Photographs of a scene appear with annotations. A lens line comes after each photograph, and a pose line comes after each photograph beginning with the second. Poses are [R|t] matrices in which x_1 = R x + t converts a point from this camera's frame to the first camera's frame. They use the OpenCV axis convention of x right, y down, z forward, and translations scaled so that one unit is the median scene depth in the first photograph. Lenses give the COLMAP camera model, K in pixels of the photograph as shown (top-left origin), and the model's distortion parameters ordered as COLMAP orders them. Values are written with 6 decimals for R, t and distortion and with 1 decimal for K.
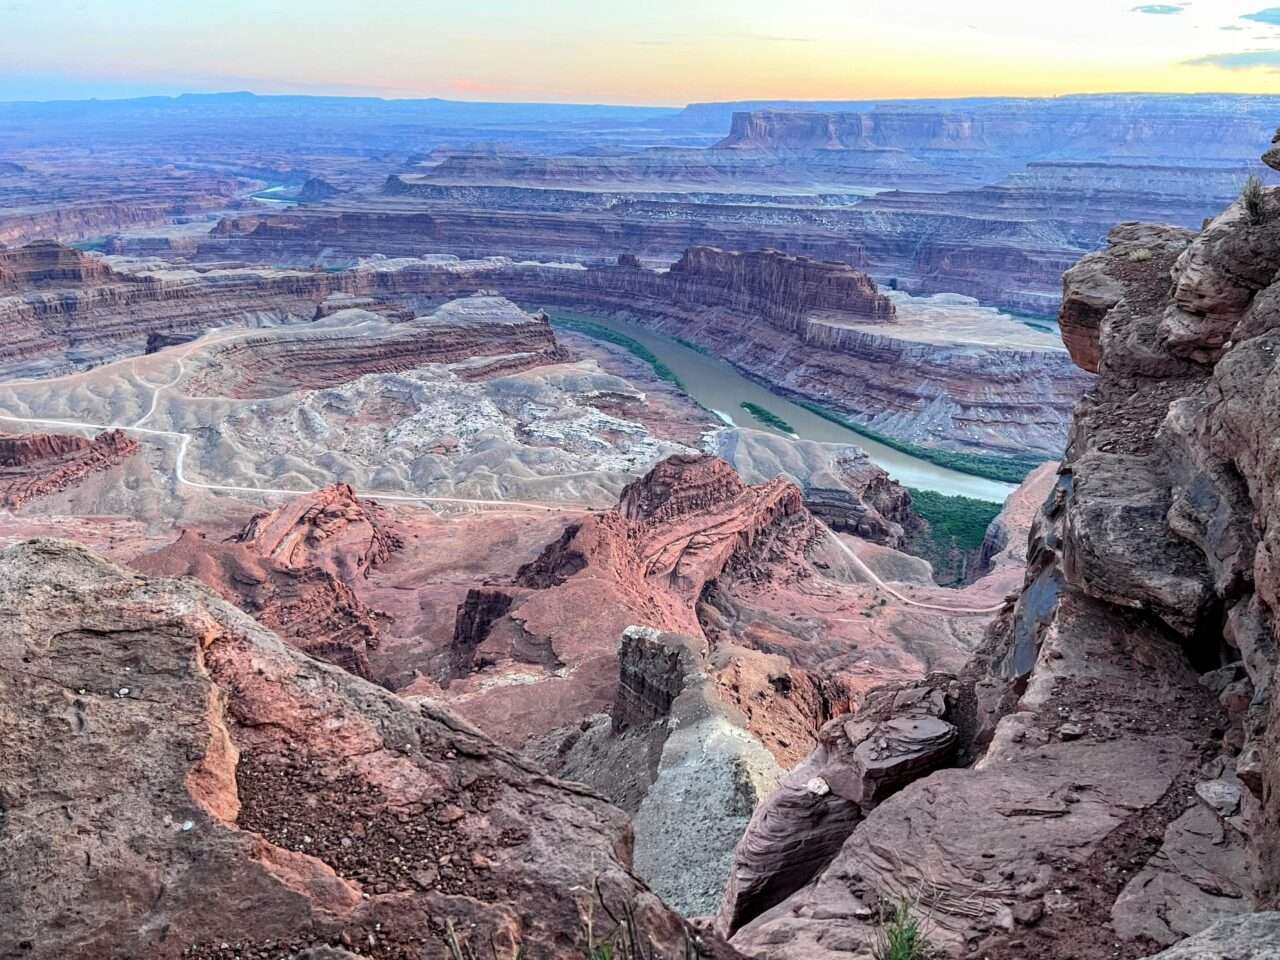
lens RADIAL K [[967.8, 0, 641.6], [0, 967.8, 472.1], [0, 0, 1]] dist [0.080054, -0.112190]
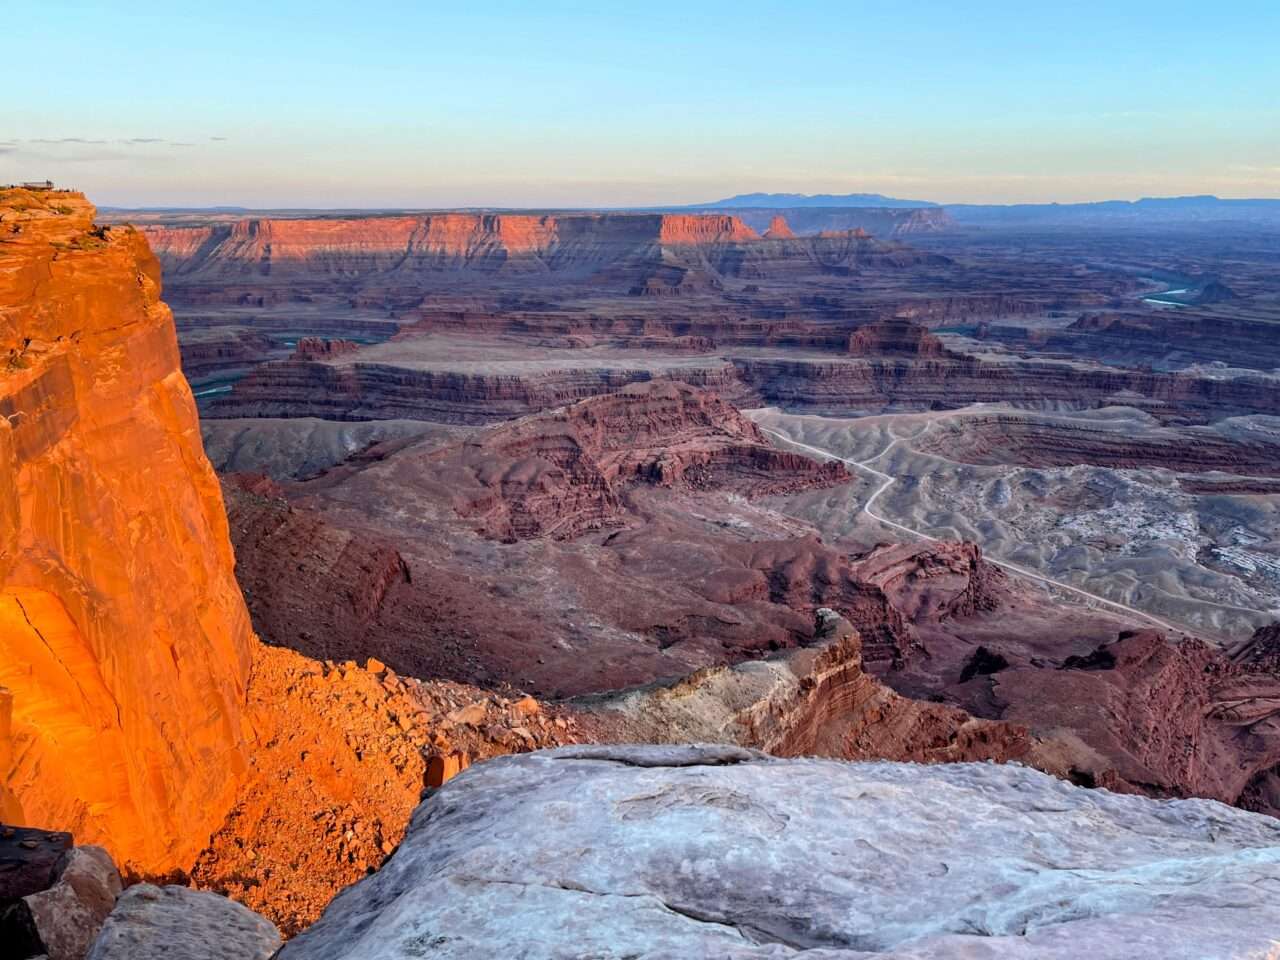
lens RADIAL K [[967.8, 0, 641.6], [0, 967.8, 472.1], [0, 0, 1]] dist [0.080054, -0.112190]
pose [[0.639630, 0.201272, -0.741864, 0.178405], [-0.271420, 0.962082, 0.027002, 0.004623], [0.719169, 0.184086, 0.670006, -0.012456]]
